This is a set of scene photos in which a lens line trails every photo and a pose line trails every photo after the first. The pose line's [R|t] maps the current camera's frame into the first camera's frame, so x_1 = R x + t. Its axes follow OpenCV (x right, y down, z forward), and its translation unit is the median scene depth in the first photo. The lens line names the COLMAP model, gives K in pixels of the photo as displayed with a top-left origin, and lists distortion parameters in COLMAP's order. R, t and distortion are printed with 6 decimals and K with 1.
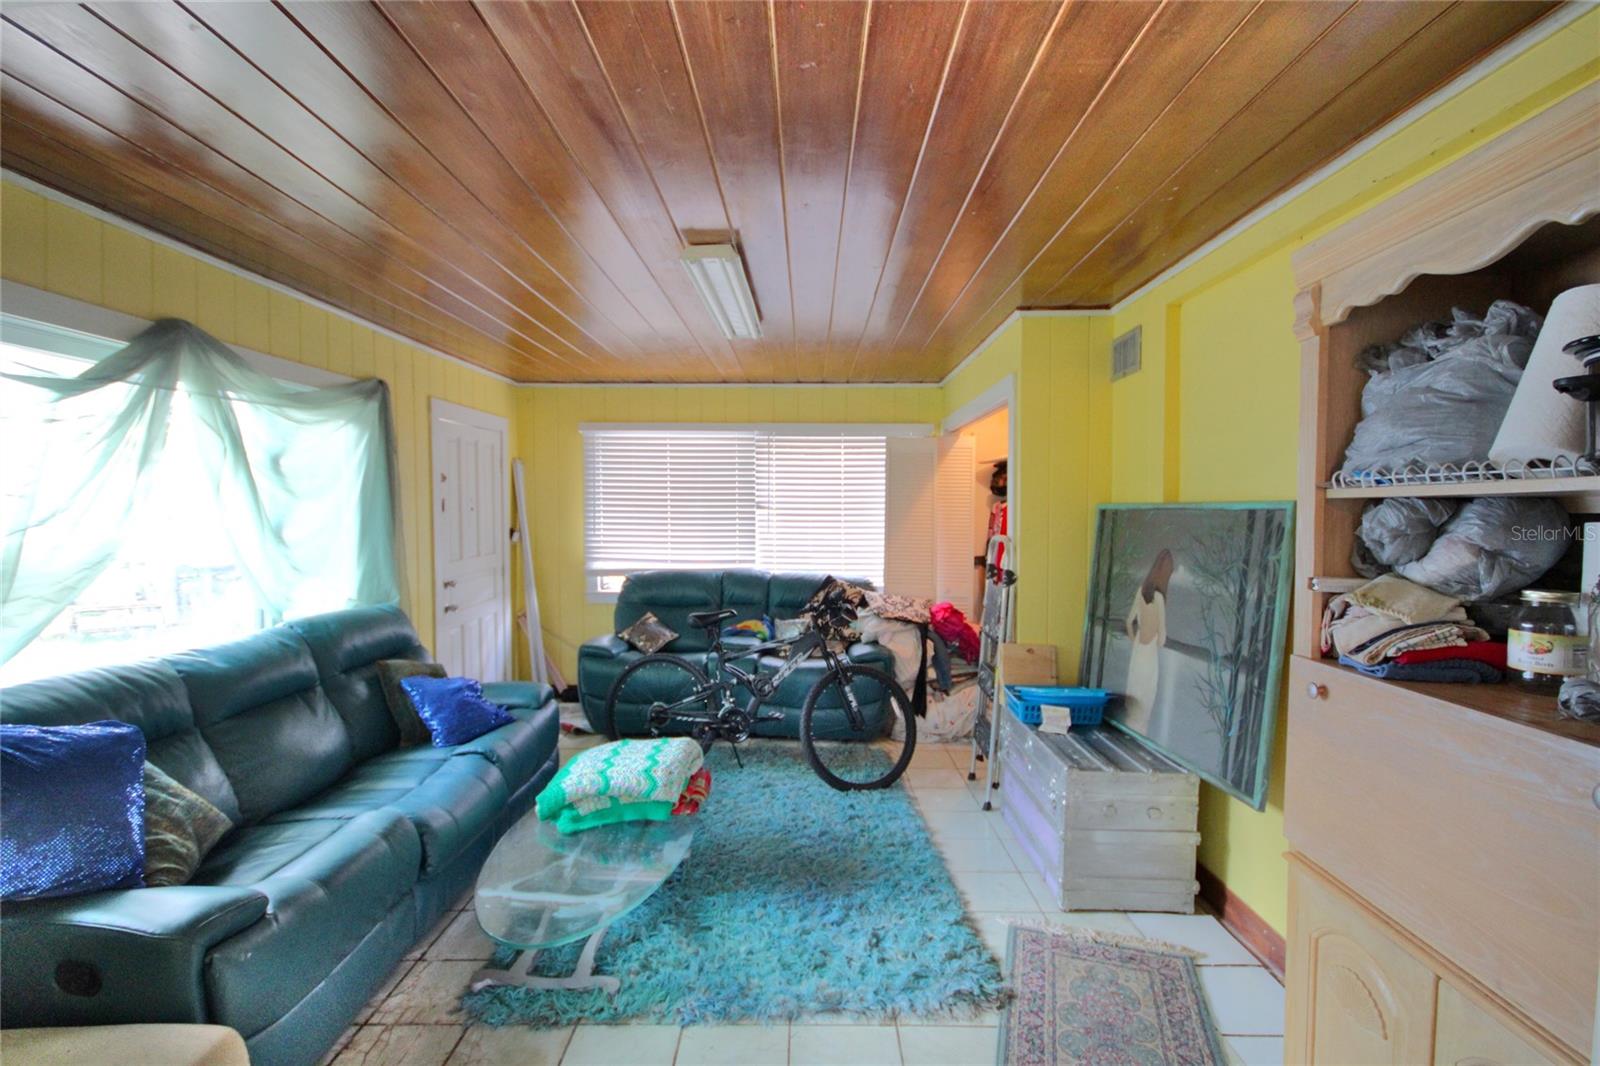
lens RADIAL K [[742.1, 0, 800.0], [0, 742.1, 533.0], [0, 0, 1]] dist [-0.005397, -0.000906]
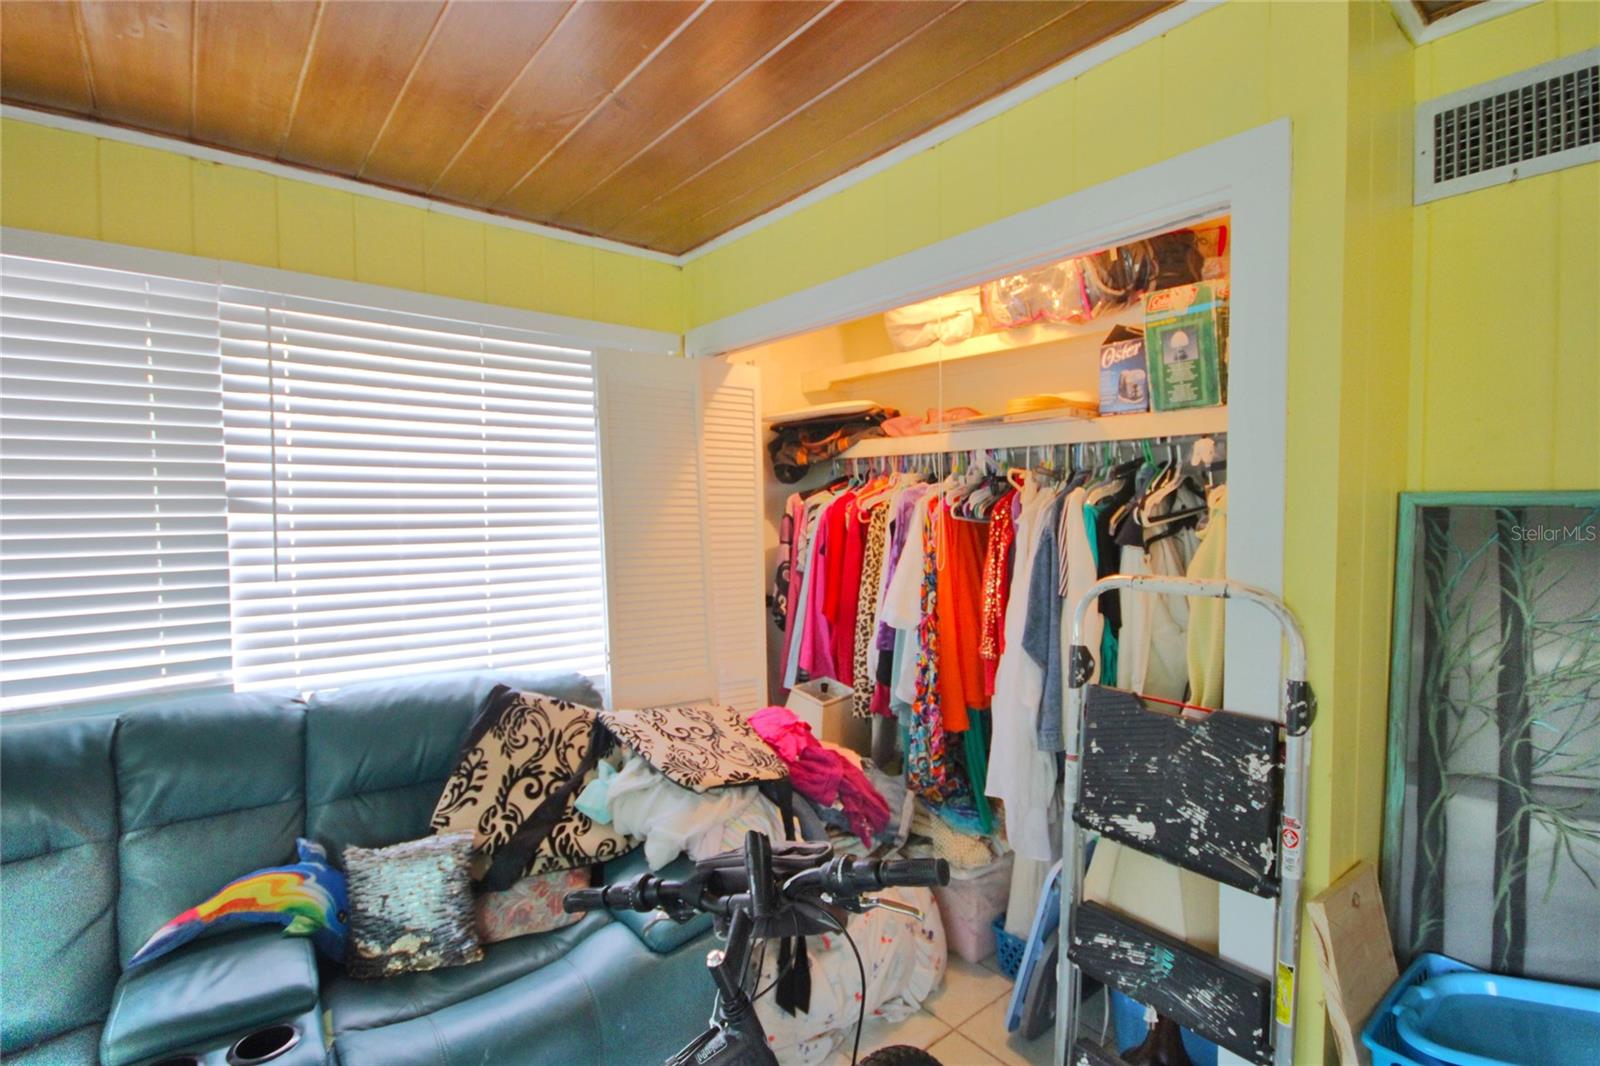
lens RADIAL K [[742.1, 0, 800.0], [0, 742.1, 533.0], [0, 0, 1]] dist [-0.005397, -0.000906]
pose [[0.763734, -0.029306, 0.644865, -0.084105], [0.028055, 0.999532, 0.012198, -0.020578], [-0.644921, 0.008776, 0.764199, 0.605439]]
